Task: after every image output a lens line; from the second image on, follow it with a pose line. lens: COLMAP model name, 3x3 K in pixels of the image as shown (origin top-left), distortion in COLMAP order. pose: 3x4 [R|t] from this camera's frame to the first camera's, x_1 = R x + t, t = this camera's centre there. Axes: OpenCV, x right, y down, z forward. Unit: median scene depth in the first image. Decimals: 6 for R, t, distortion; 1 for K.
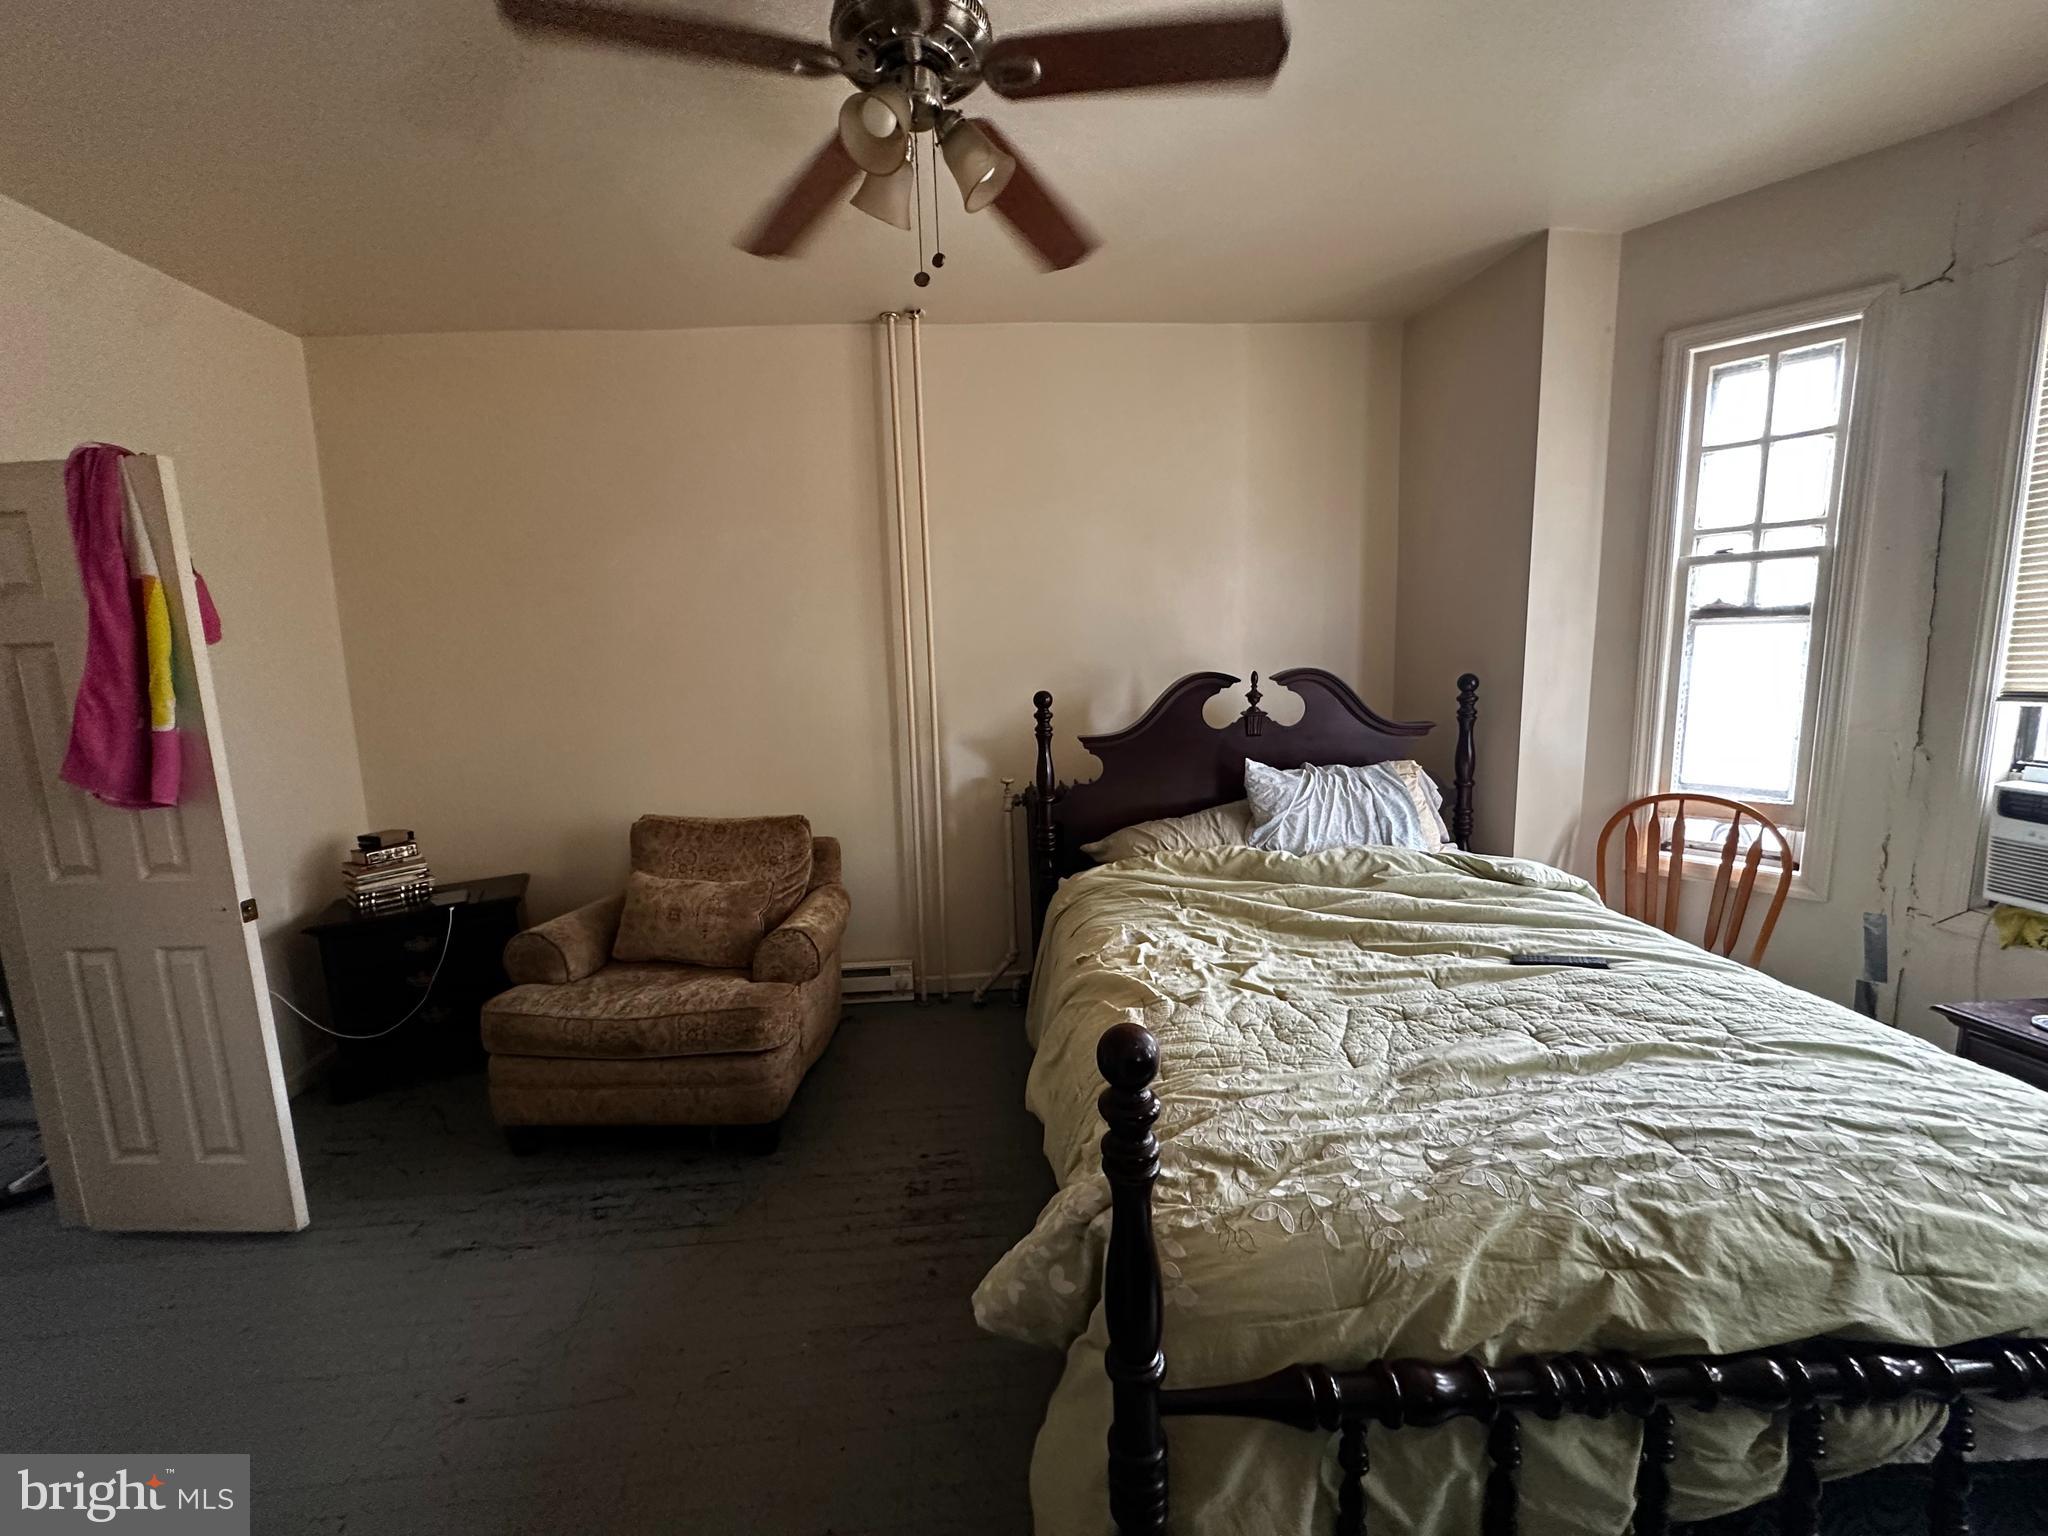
lens RADIAL K [[815.8, 0, 1031.3], [0, 815.8, 767.7], [0, 0, 1]] dist [0.001362, 0.000180]
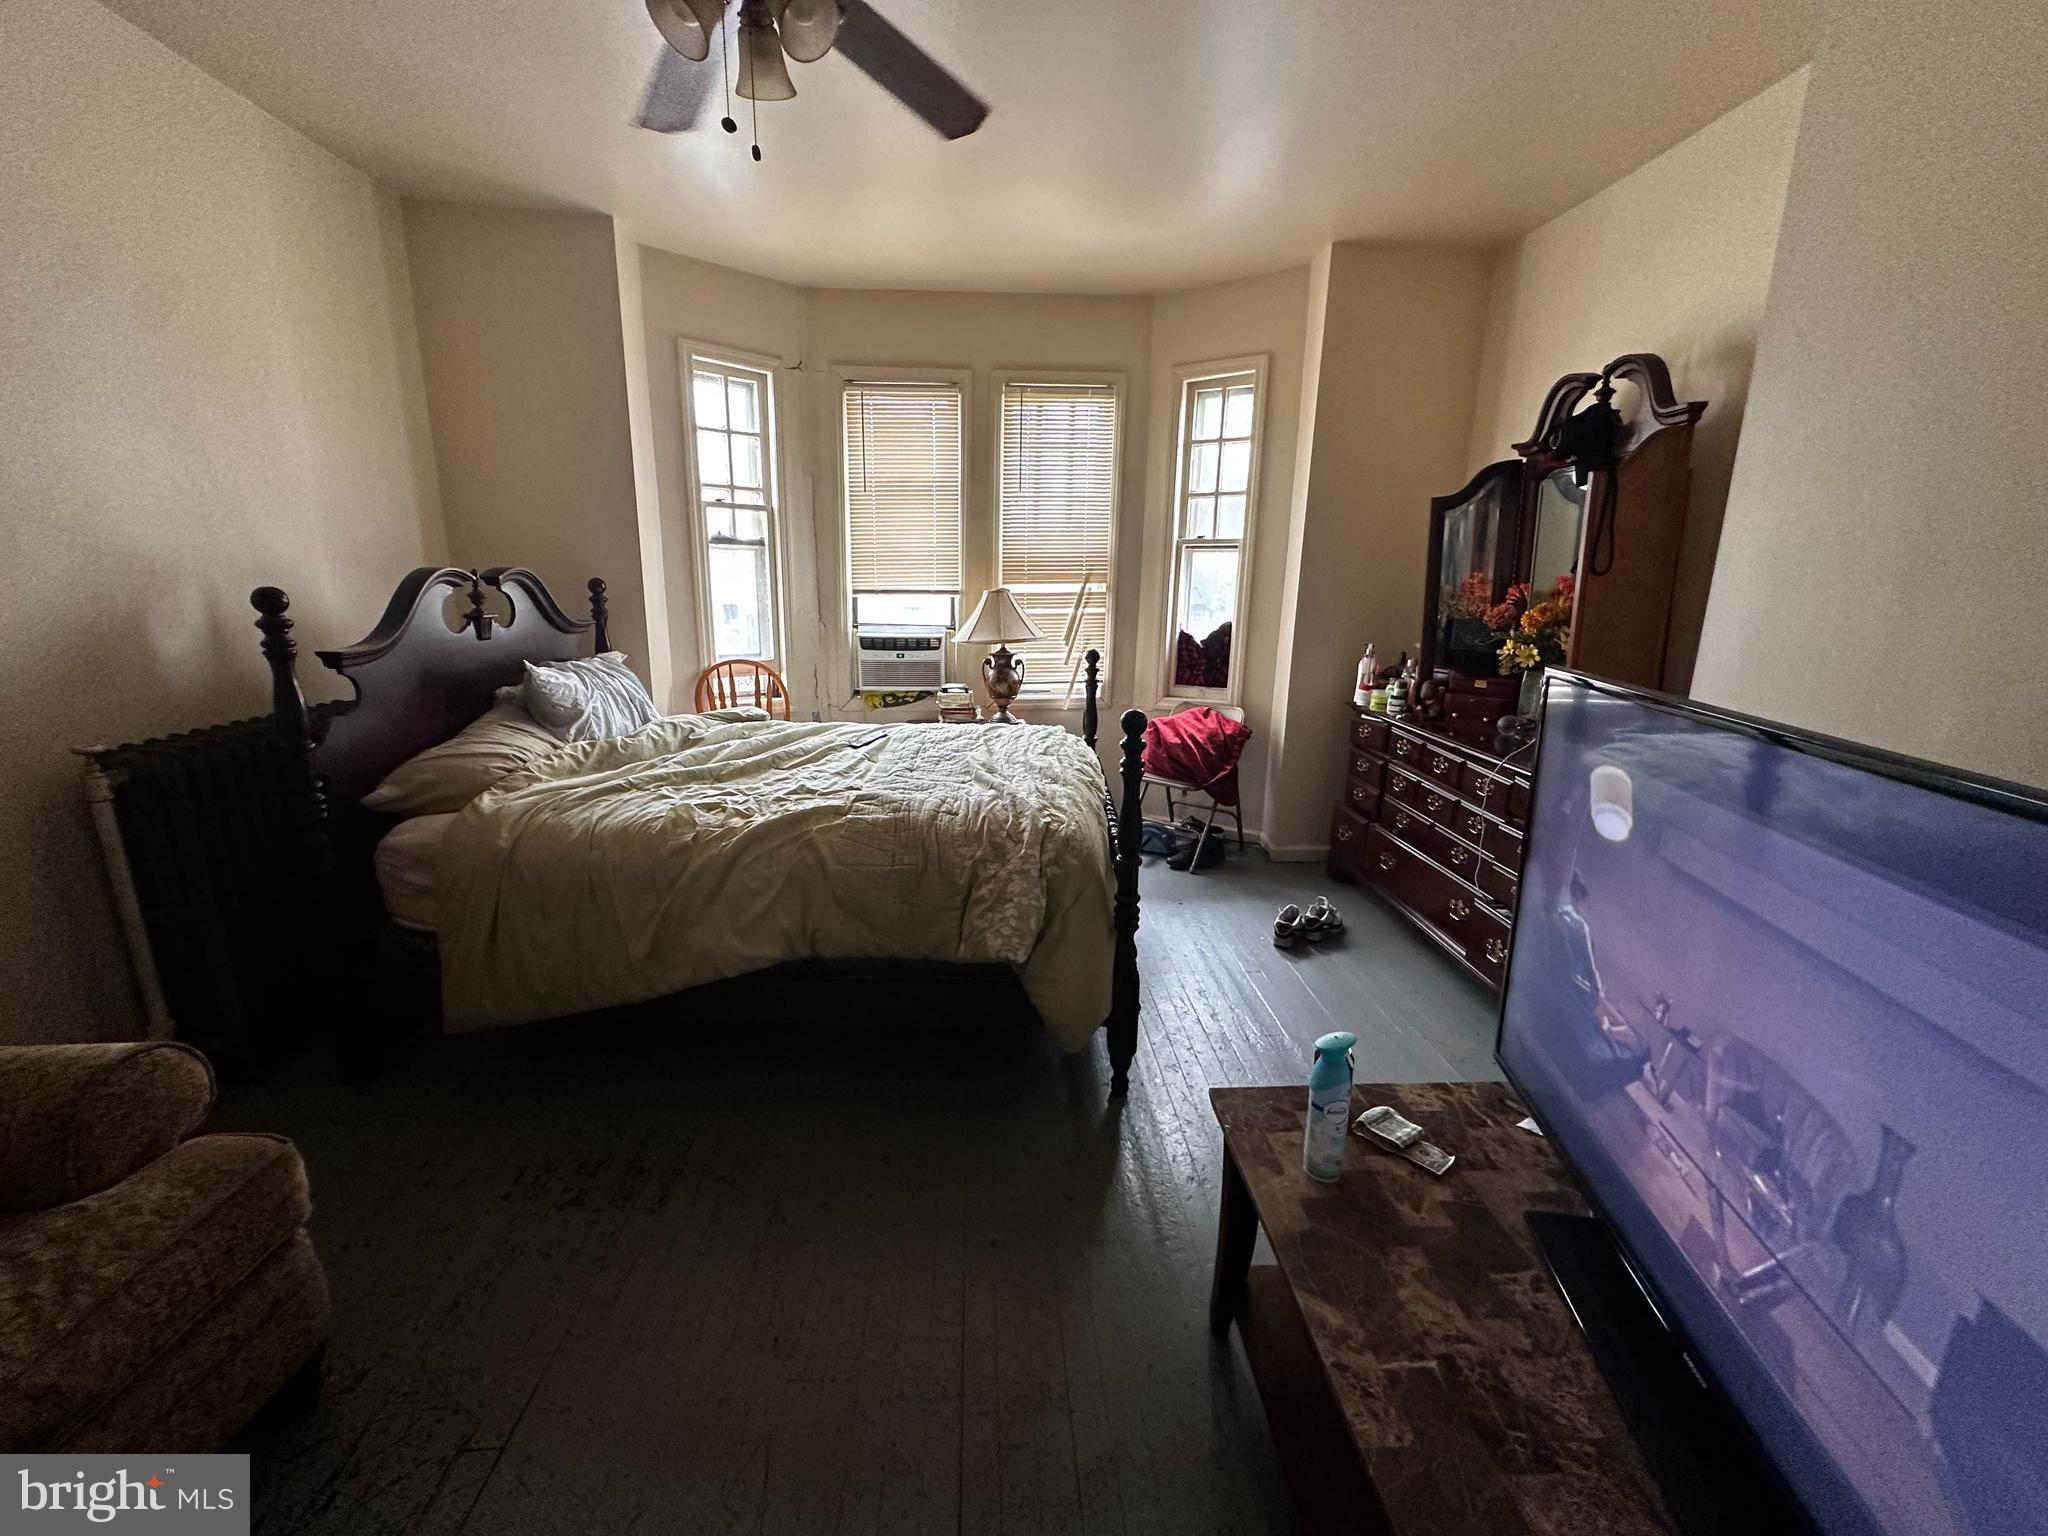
lens RADIAL K [[815.8, 0, 1031.3], [0, 815.8, 767.7], [0, 0, 1]] dist [0.001362, 0.000180]
pose [[0.021511, -0.194525, 0.980662, -0.745984], [0.127382, 0.973428, 0.190296, 0.007087], [-0.991620, 0.120825, 0.045718, 0.415475]]
